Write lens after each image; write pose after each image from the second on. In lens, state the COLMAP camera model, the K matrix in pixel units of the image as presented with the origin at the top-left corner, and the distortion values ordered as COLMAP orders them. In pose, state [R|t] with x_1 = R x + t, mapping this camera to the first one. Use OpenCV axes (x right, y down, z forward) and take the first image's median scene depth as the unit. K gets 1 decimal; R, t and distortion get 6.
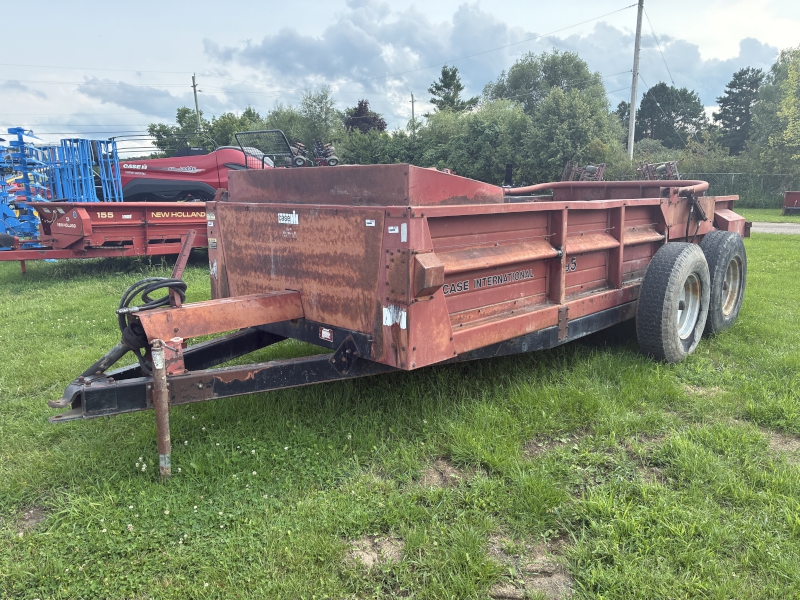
lens RADIAL K [[613.0, 0, 405.4], [0, 613.0, 277.9], [0, 0, 1]] dist [0.051678, -0.068599]
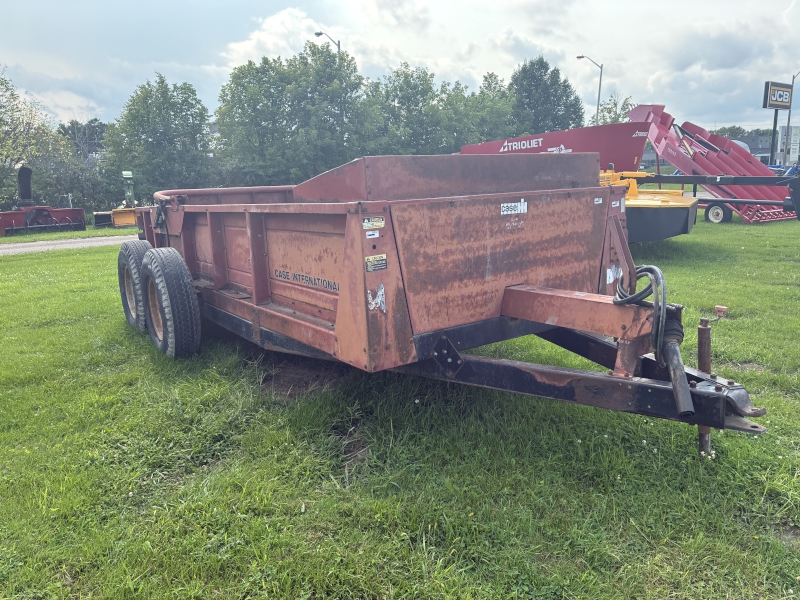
lens RADIAL K [[613.0, 0, 405.4], [0, 613.0, 277.9], [0, 0, 1]] dist [0.051678, -0.068599]
pose [[0.212790, -0.149673, 0.965566, -1.129809], [0.191661, 0.975394, 0.108959, -0.125671], [-0.958116, 0.161876, 0.236240, 0.949015]]
